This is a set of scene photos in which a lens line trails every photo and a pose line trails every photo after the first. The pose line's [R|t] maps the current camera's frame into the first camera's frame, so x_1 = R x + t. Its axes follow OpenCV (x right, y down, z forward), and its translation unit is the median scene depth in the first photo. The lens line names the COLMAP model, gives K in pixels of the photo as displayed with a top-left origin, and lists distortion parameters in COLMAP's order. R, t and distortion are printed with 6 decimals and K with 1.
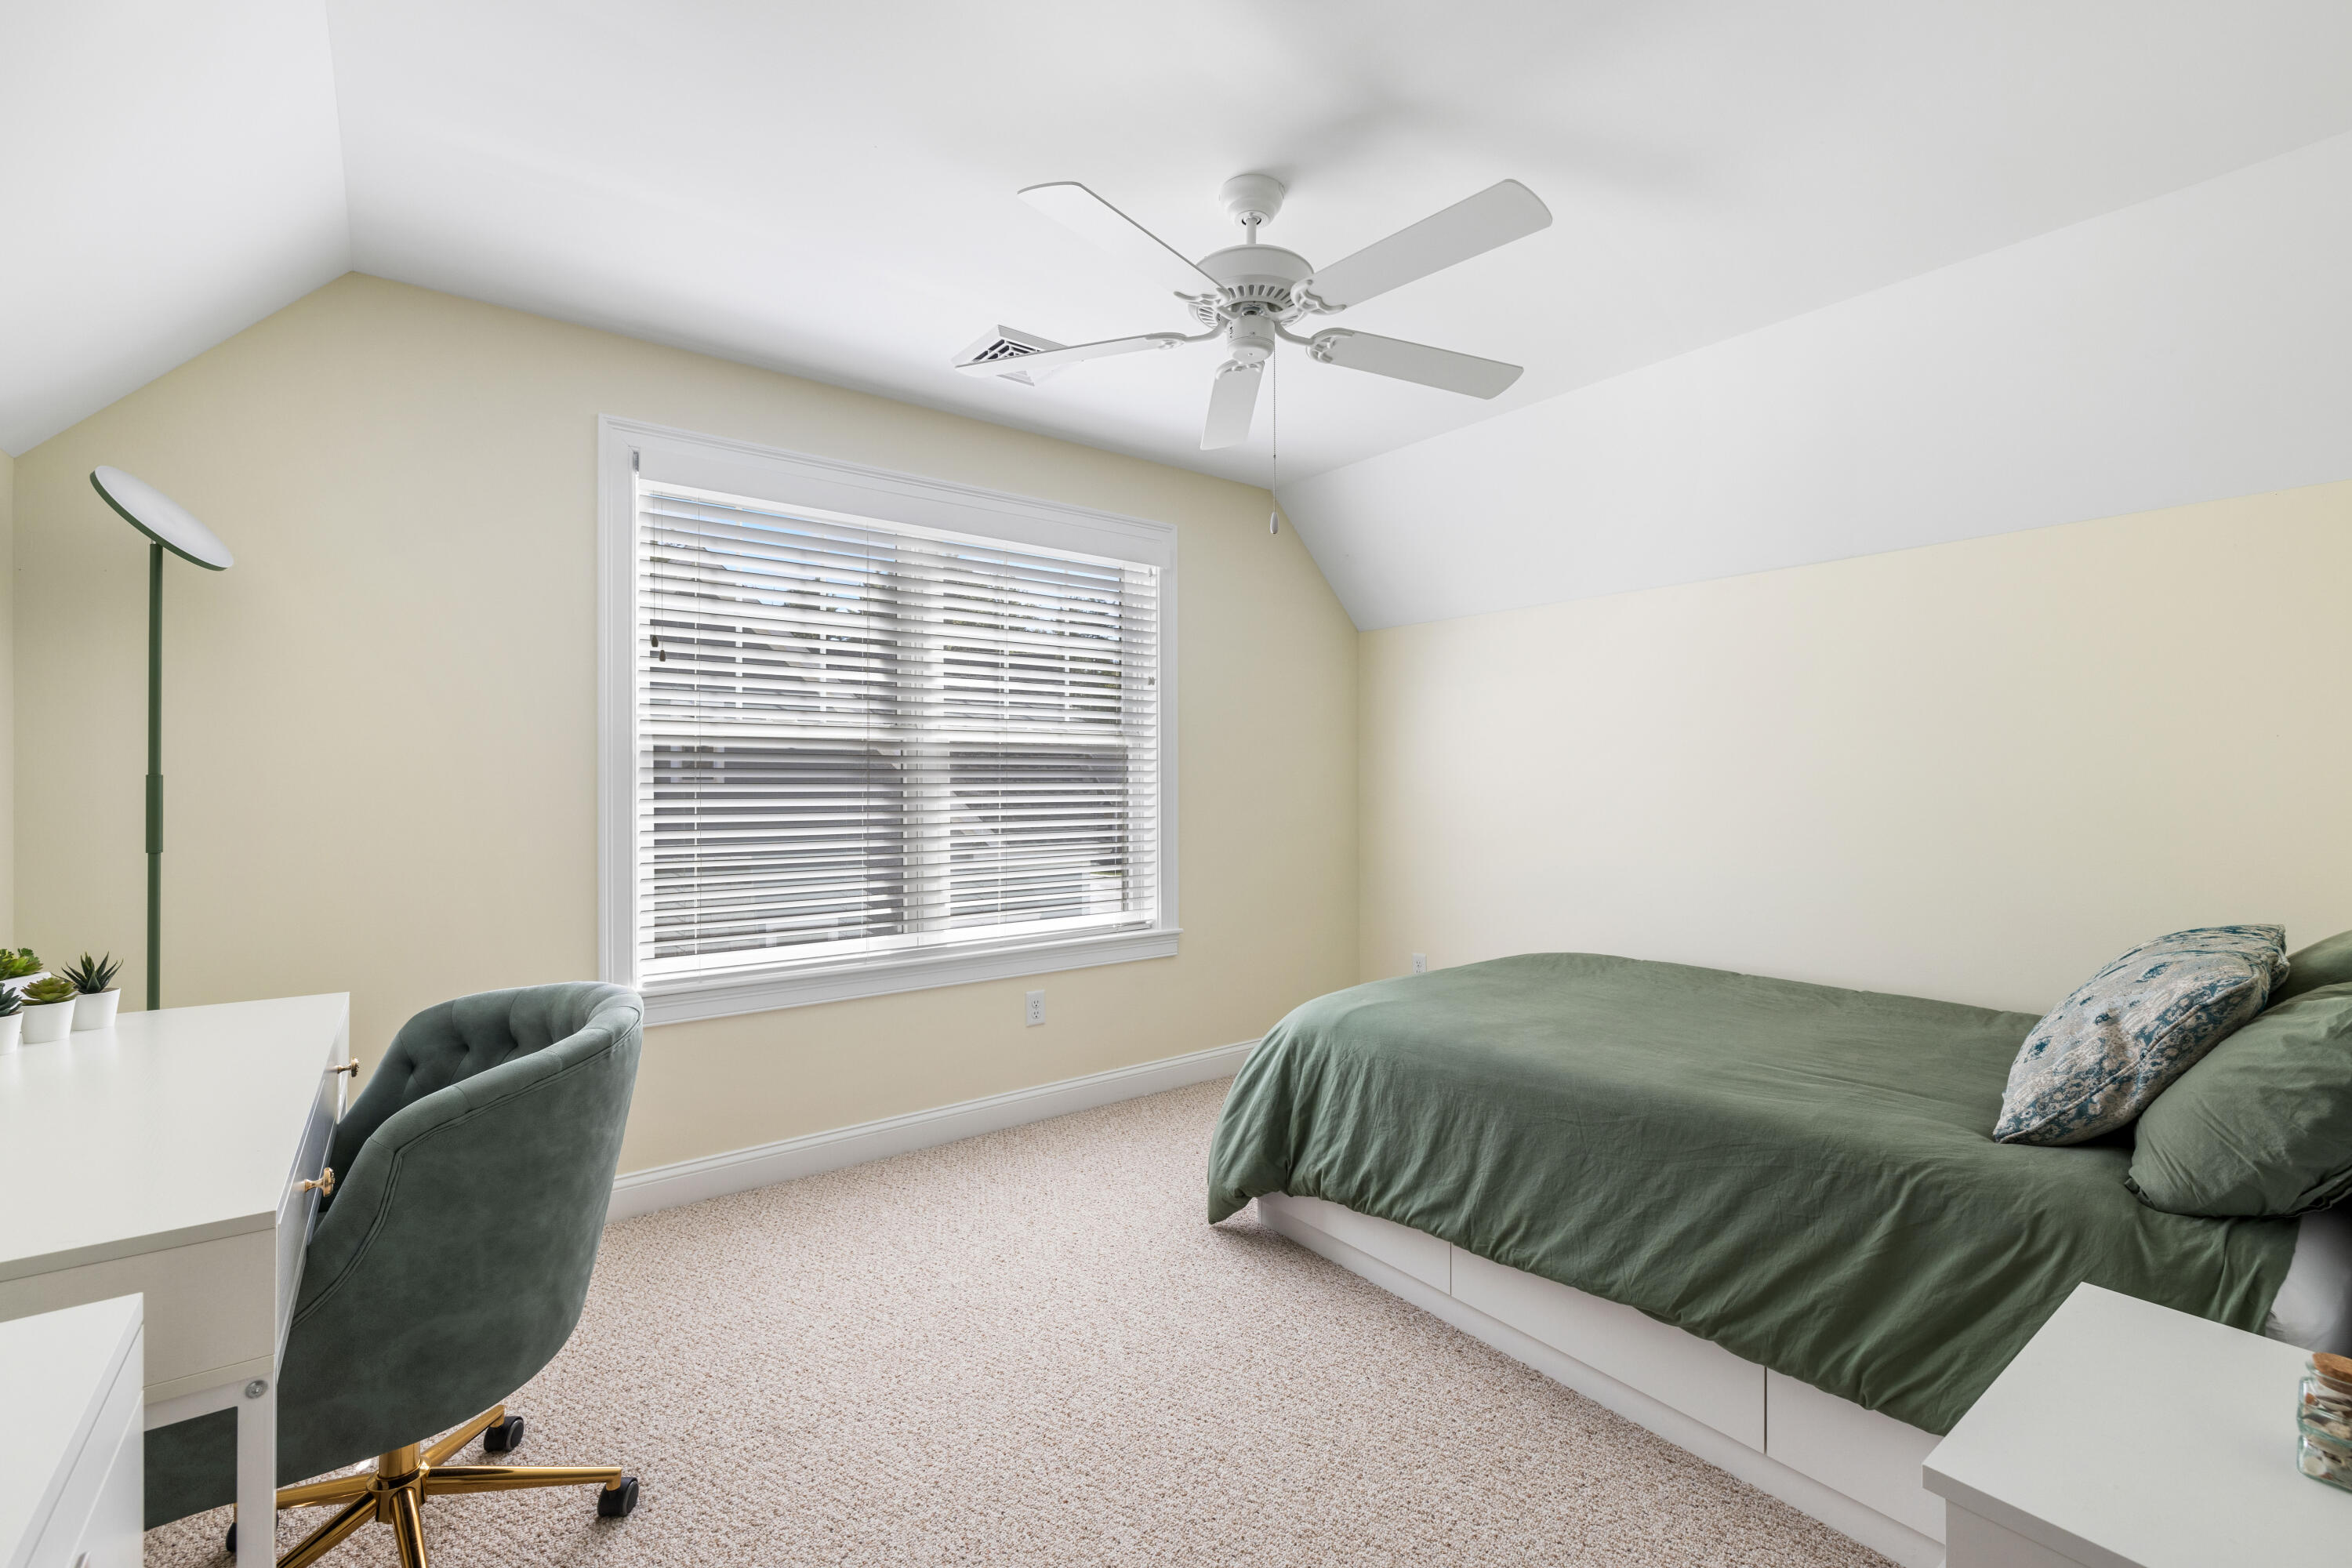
lens RADIAL K [[987.0, 0, 1176.0], [0, 987.0, 784.0], [0, 0, 1]] dist [-0.000275, -0.000563]
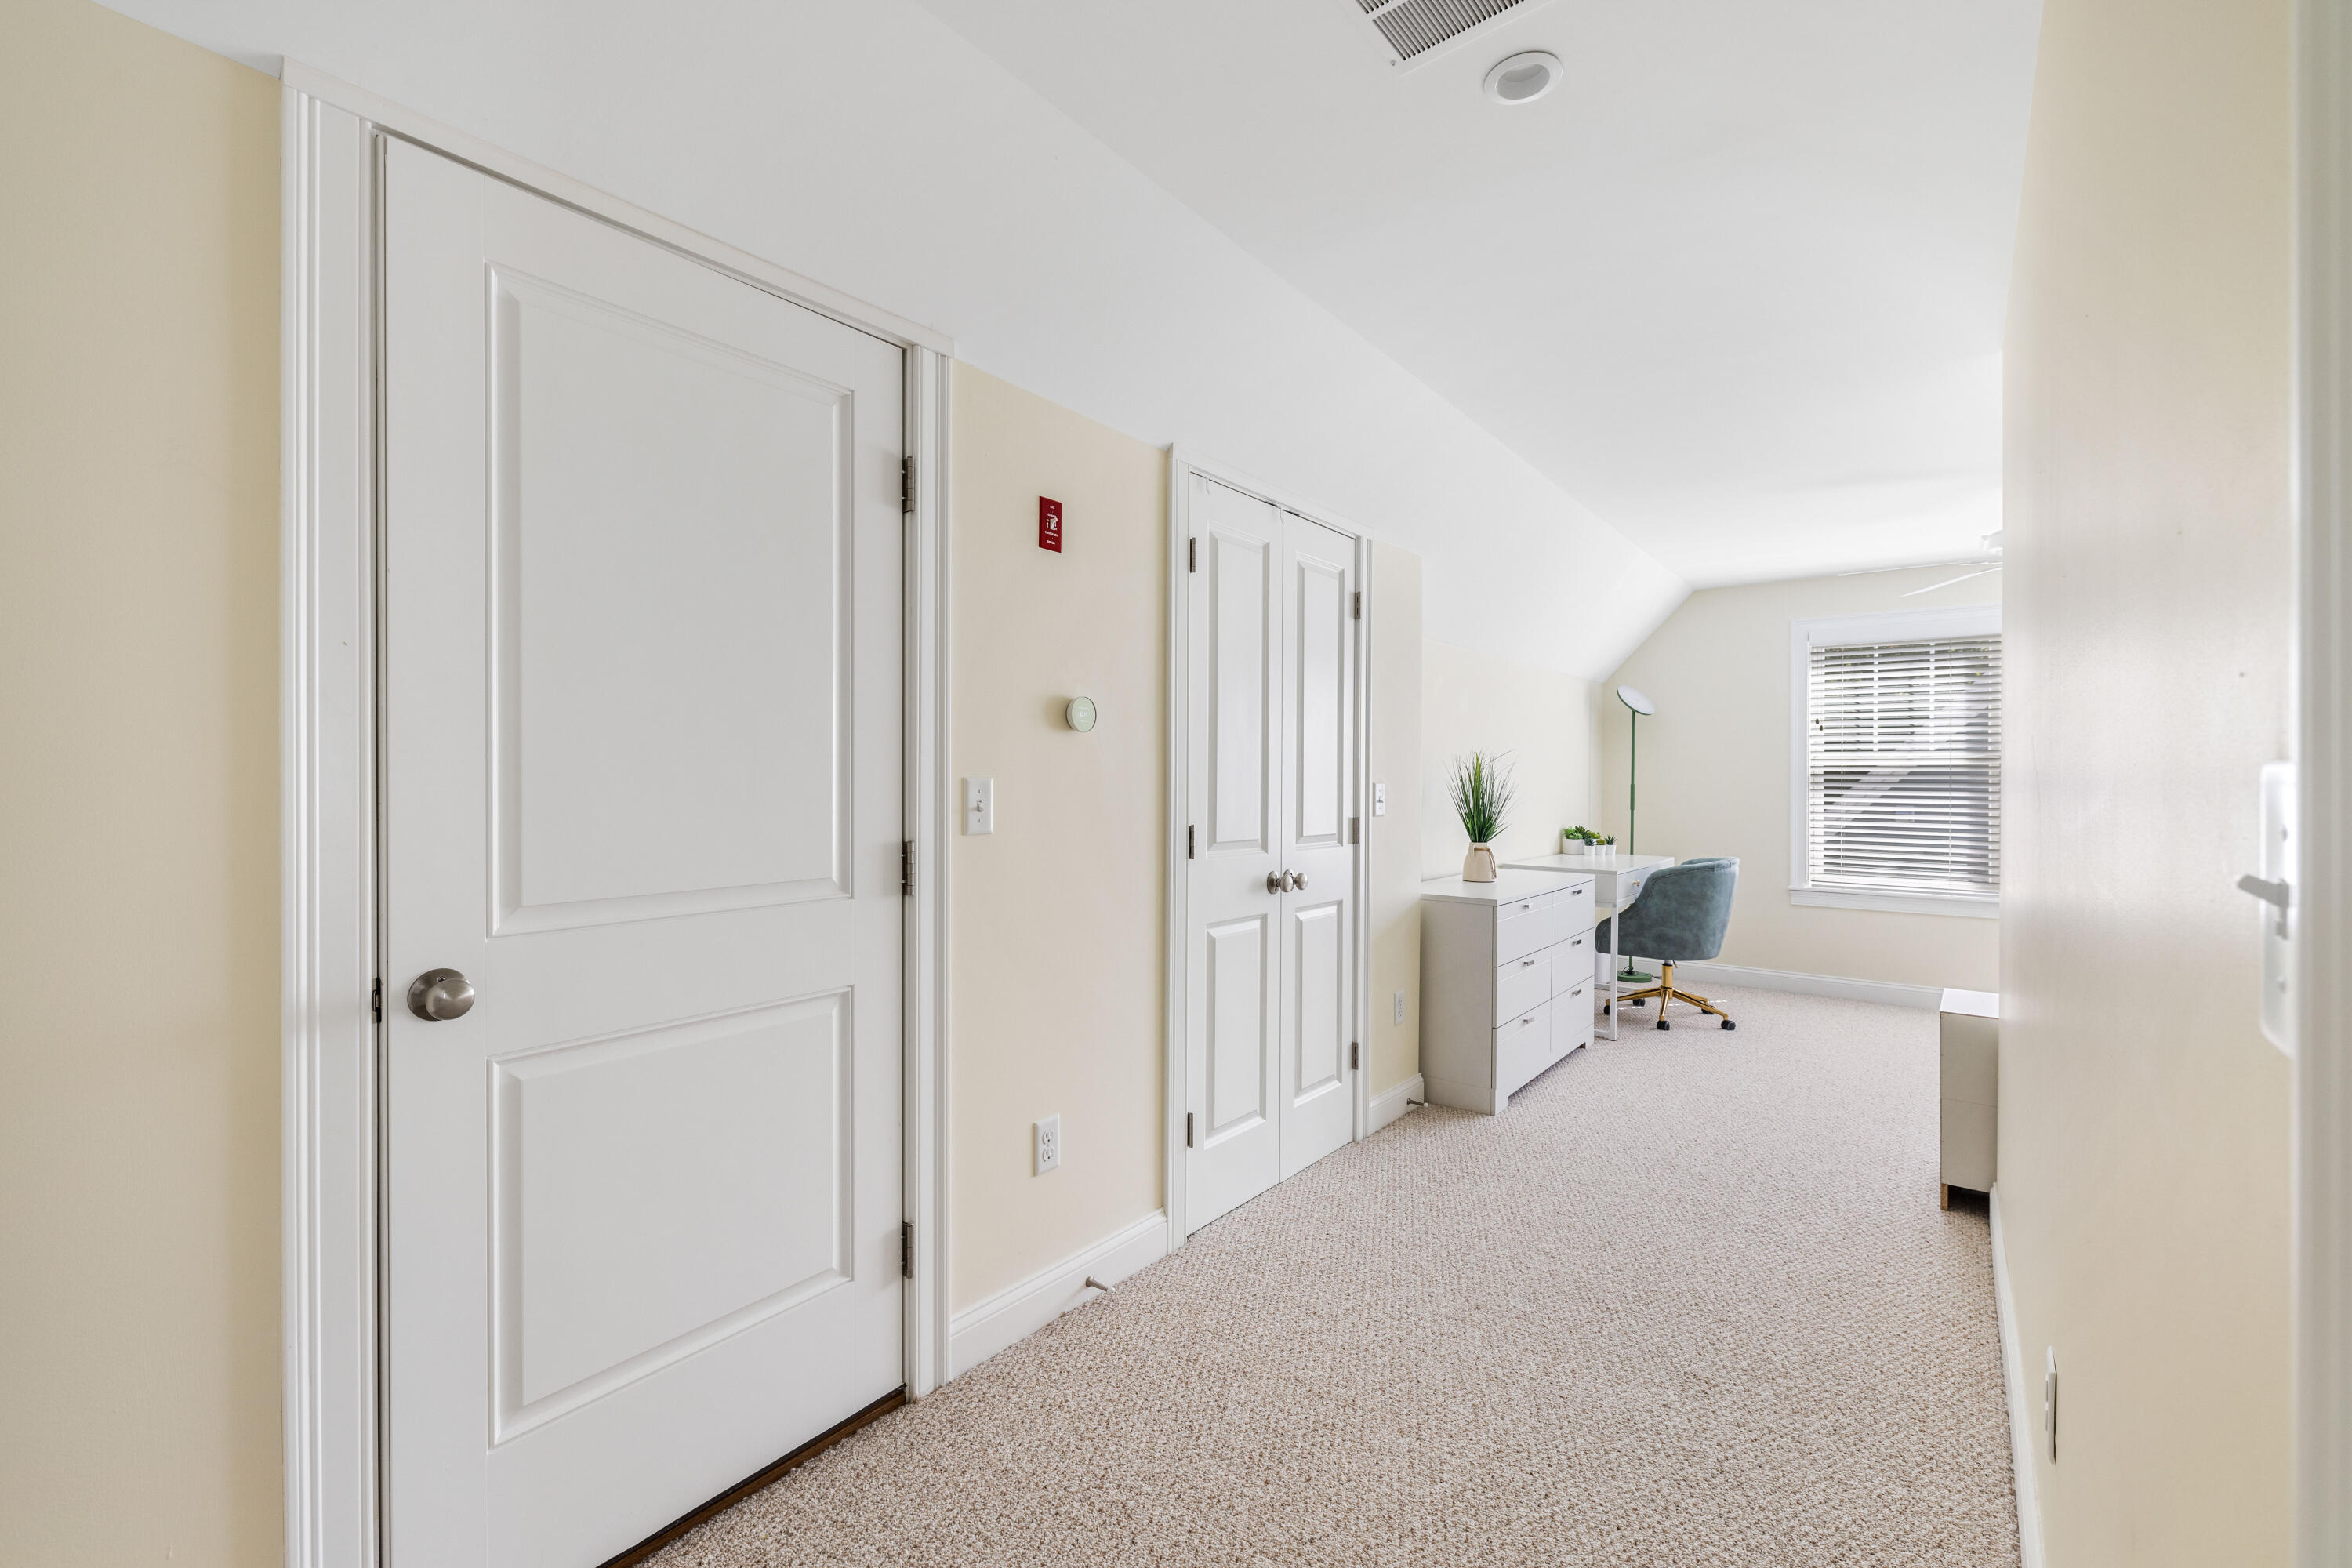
lens RADIAL K [[987.0, 0, 1176.0], [0, 987.0, 784.0], [0, 0, 1]] dist [-0.000275, -0.000563]
pose [[0.245171, 0.005777, -0.969463, 1.599182], [-0.005417, 0.999975, 0.004588, -0.018742], [0.969465, 0.004127, 0.245196, -1.138535]]
